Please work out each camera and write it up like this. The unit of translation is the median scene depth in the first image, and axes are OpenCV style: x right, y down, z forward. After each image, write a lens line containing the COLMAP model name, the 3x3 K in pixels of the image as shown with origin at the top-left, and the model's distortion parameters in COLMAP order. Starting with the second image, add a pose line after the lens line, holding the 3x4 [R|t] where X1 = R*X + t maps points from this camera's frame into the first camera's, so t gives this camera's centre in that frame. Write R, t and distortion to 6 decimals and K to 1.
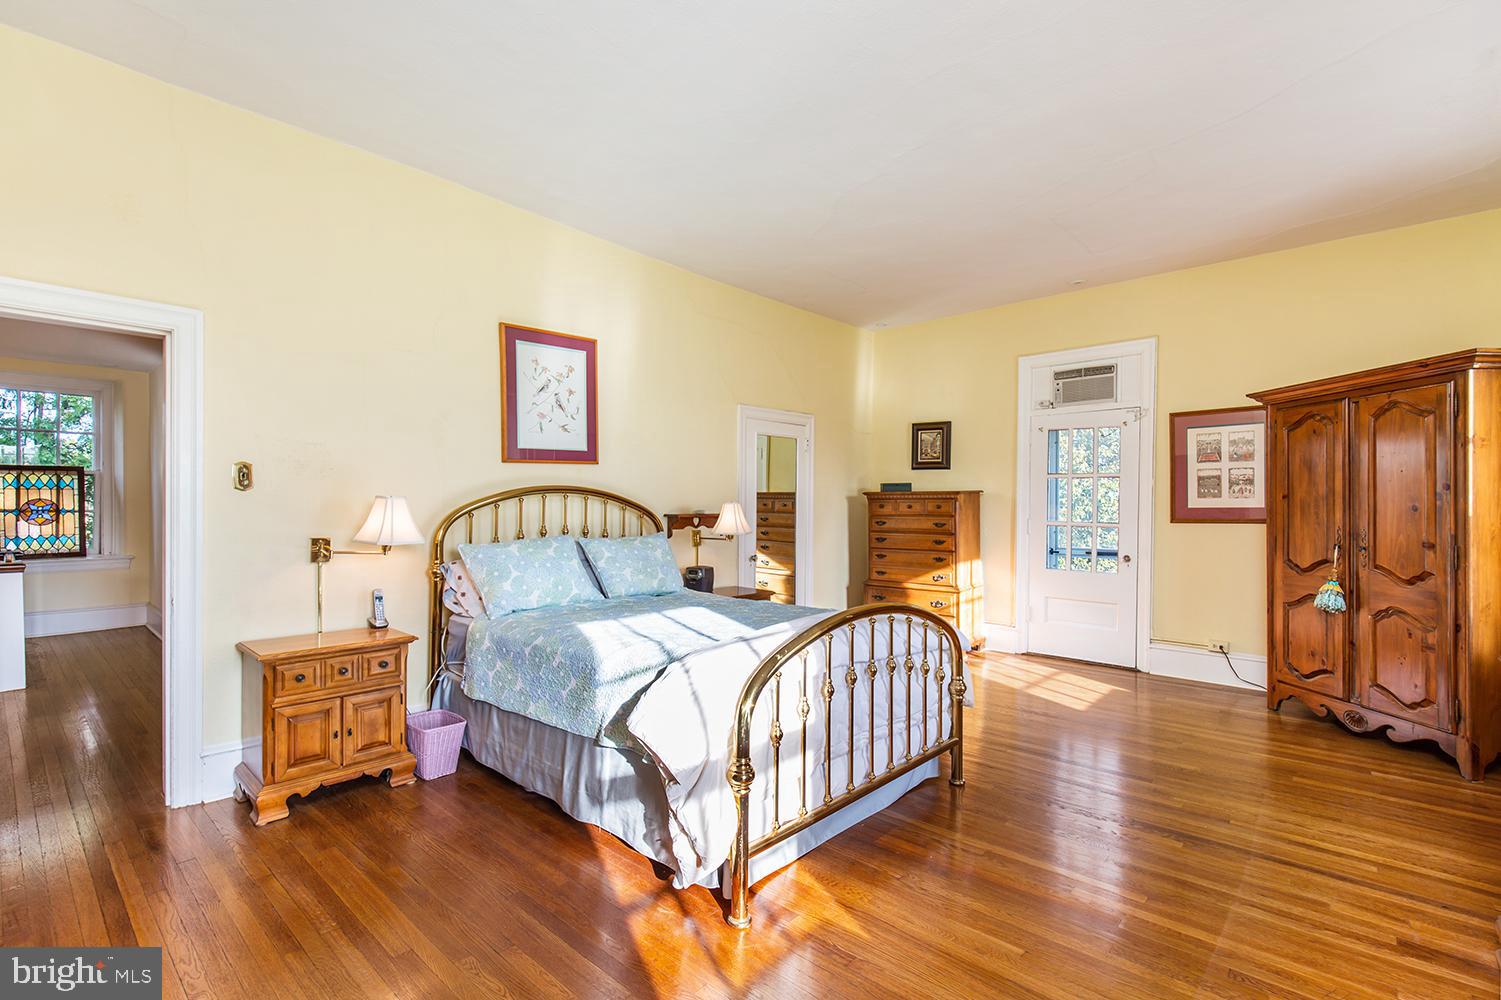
lens RADIAL K [[676.0, 0, 751.6], [0, 676.0, 504.0], [0, 0, 1]] dist [0.008021, -0.002010]
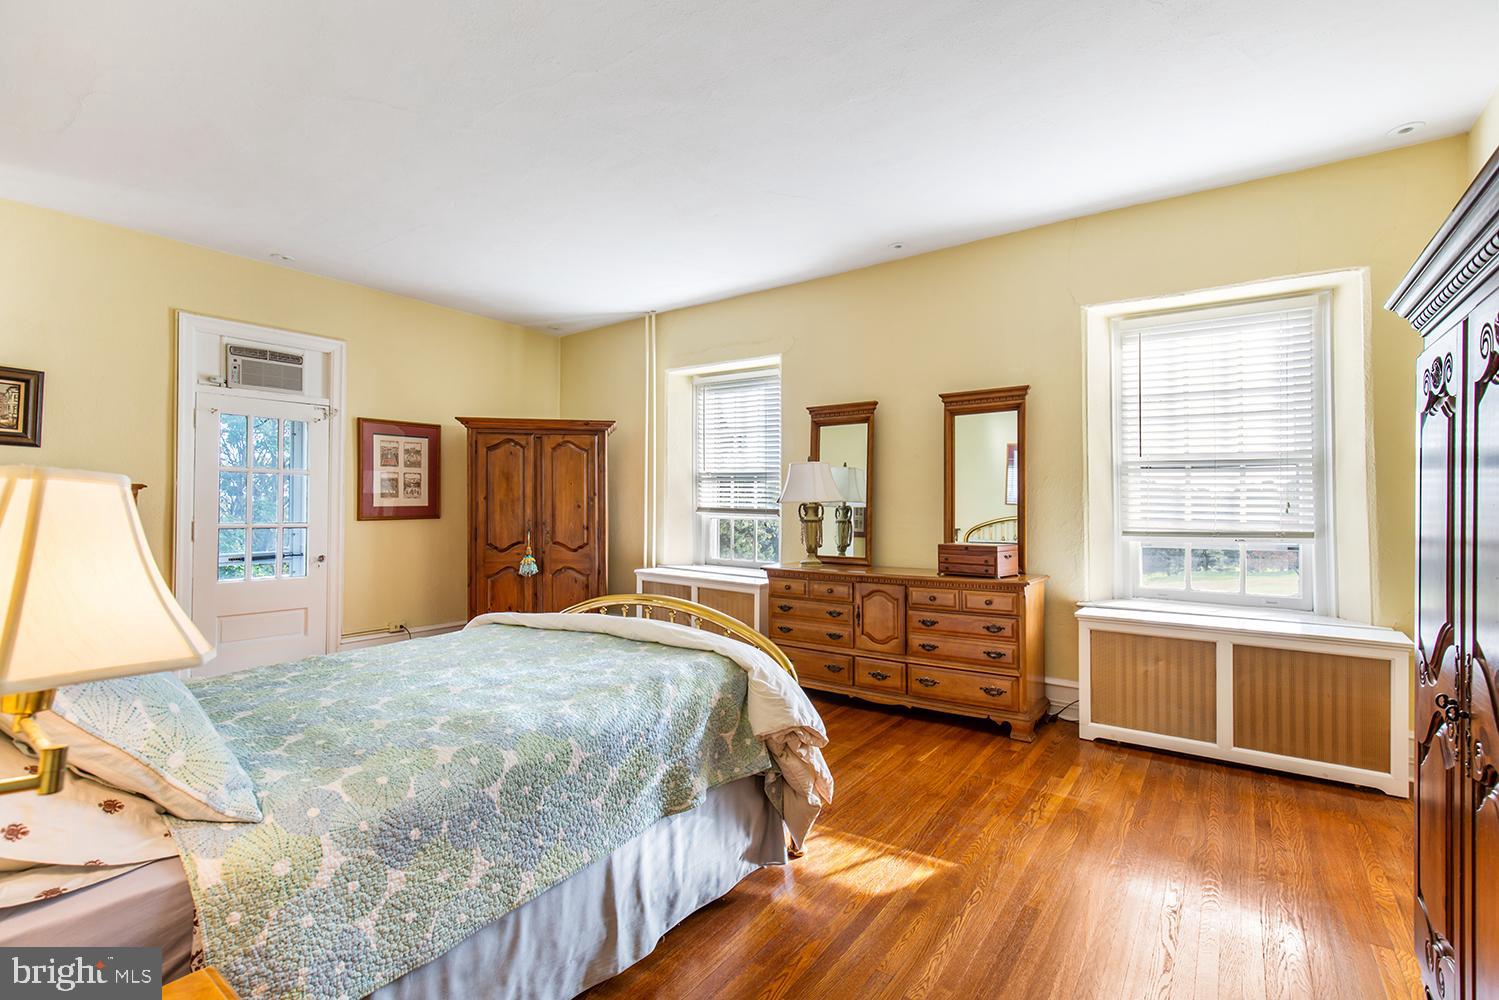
lens RADIAL K [[675.1, 0, 750.8], [0, 675.1, 499.3], [0, 0, 1]] dist [0.008021, -0.002010]
pose [[-0.105522, 0.006361, 0.994397, -0.531255], [-0.002815, 0.999974, -0.006695, -0.000404], [-0.994413, -0.003506, -0.105501, 0.530923]]
